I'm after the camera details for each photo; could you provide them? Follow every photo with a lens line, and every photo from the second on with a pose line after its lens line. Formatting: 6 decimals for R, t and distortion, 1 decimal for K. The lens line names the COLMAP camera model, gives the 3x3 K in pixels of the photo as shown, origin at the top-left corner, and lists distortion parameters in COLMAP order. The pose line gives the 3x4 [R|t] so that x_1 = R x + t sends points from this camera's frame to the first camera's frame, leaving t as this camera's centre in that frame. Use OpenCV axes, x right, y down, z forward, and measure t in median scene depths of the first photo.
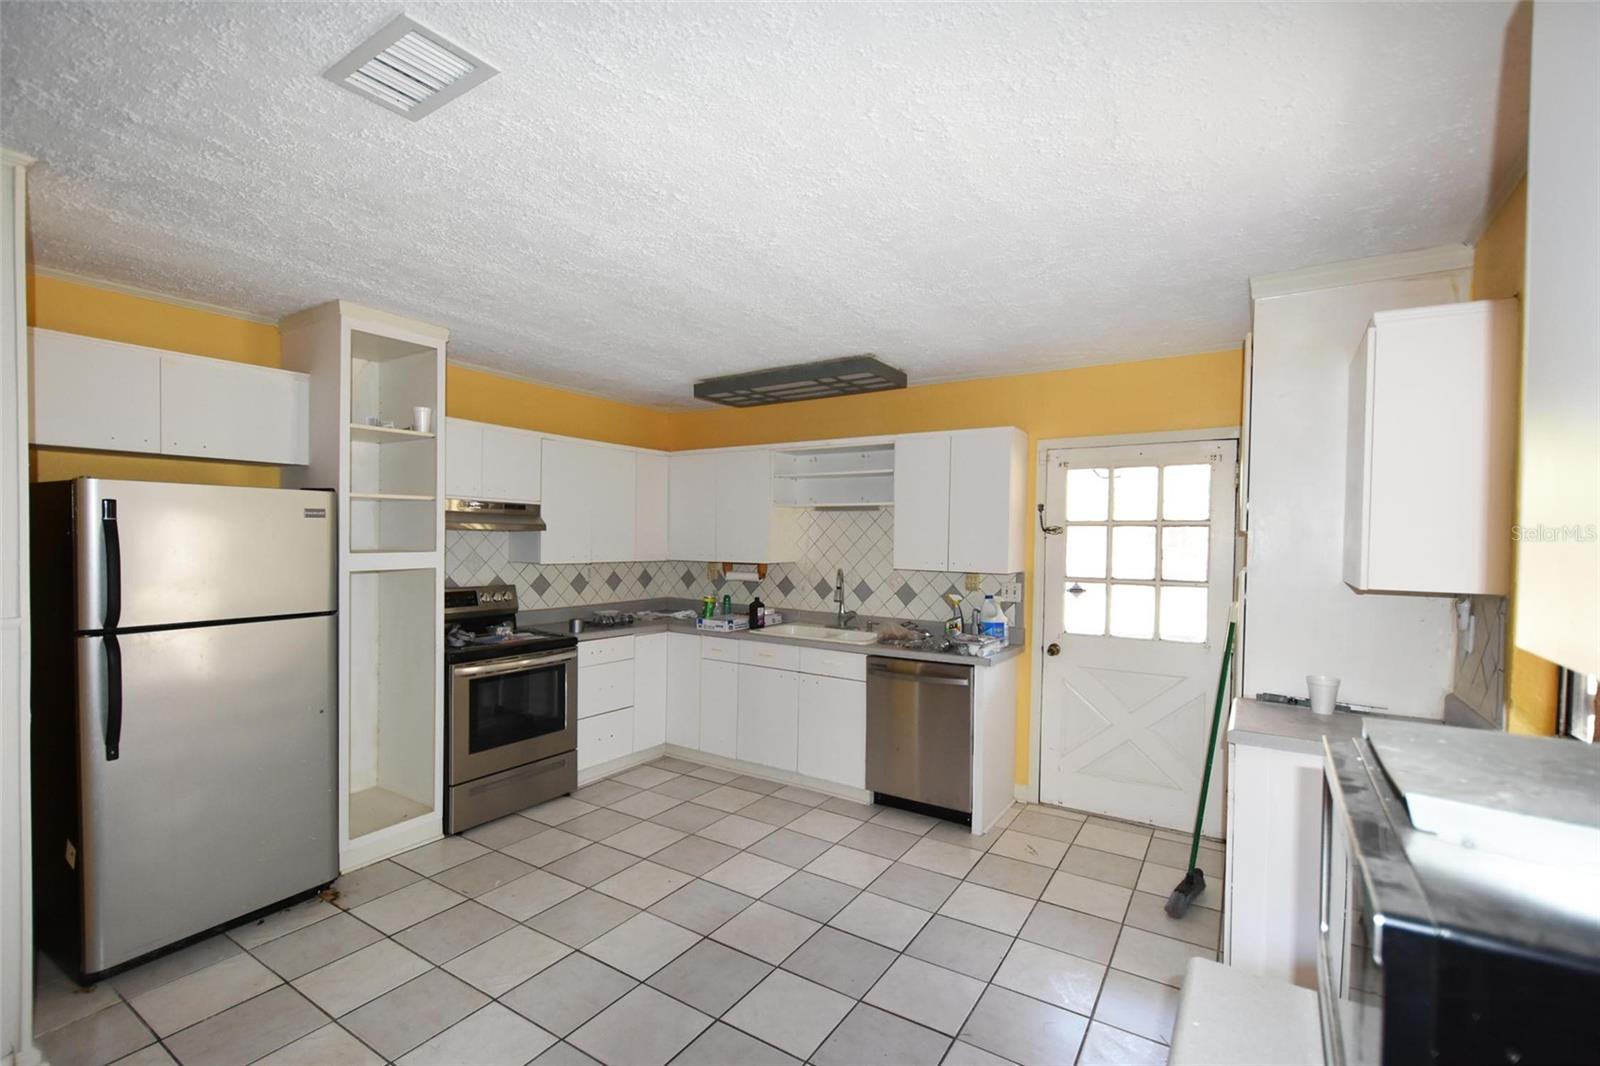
lens RADIAL K [[697.3, 0, 807.4], [0, 697.3, 538.6], [0, 0, 1]] dist [-0.005260, -0.002250]
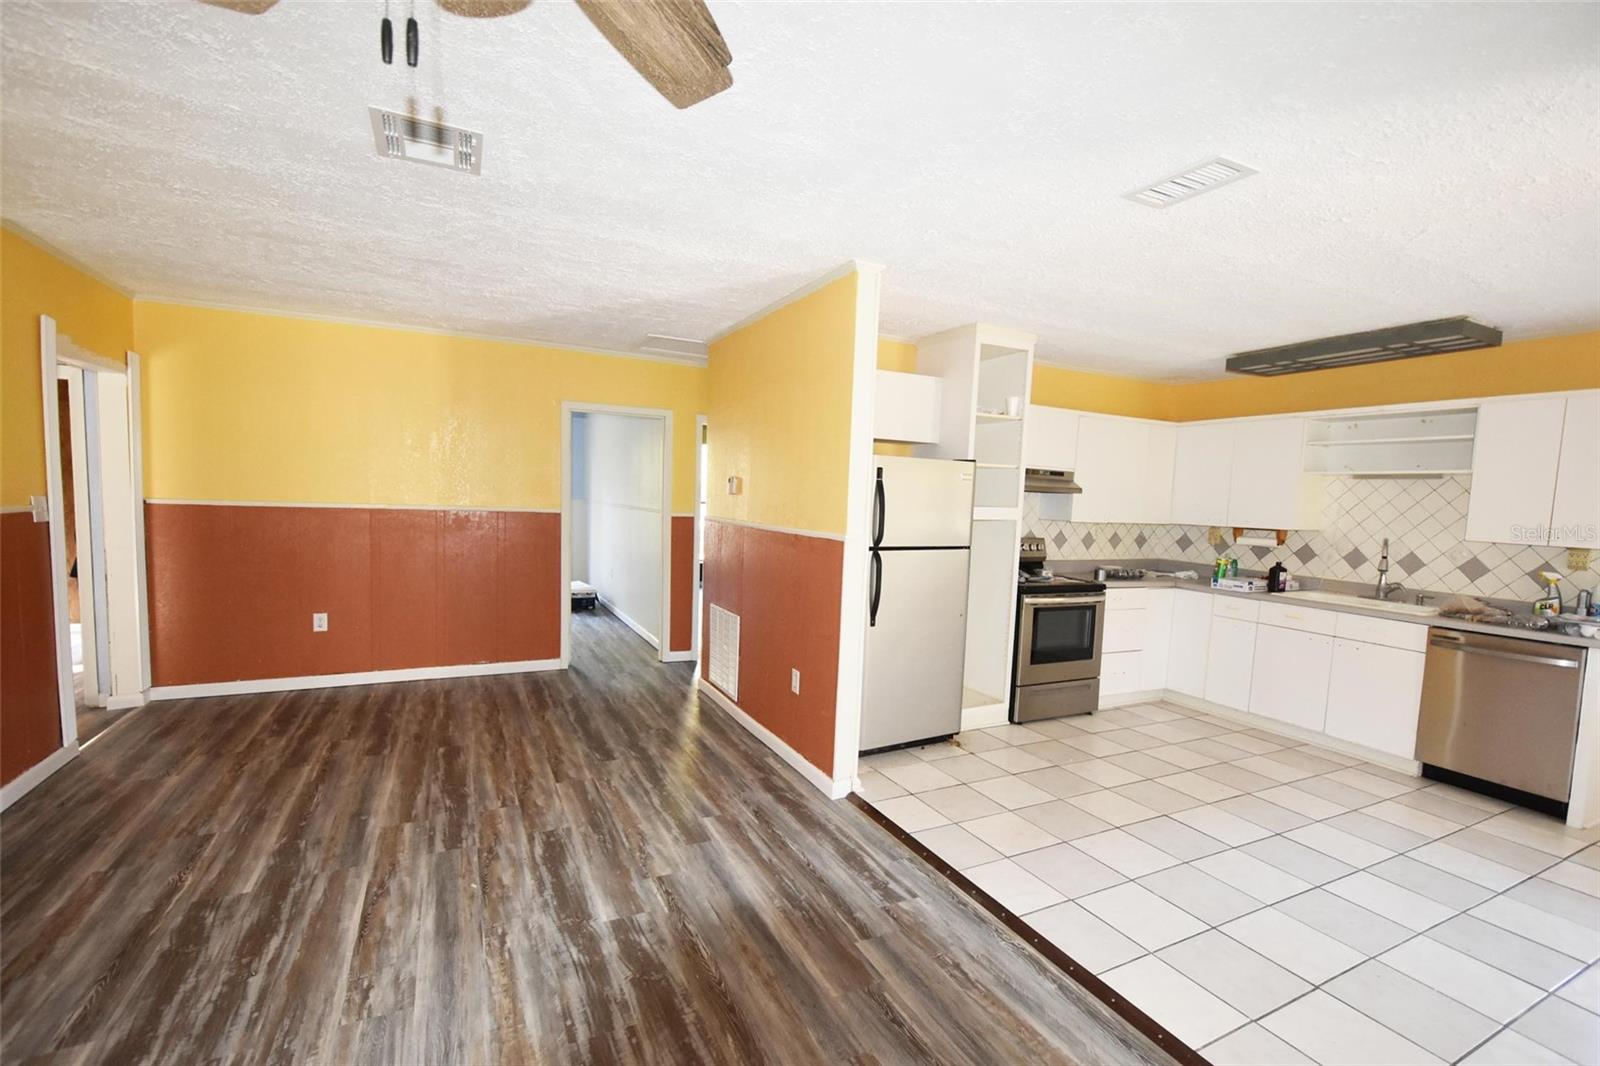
lens RADIAL K [[697.3, 0, 797.3], [0, 697.3, 543.6], [0, 0, 1]] dist [-0.005260, -0.002250]
pose [[0.857456, 0.053723, -0.511745, -0.174888], [-0.026922, 0.997857, 0.059646, 0.016005], [0.513852, -0.037366, 0.857064, -0.277059]]
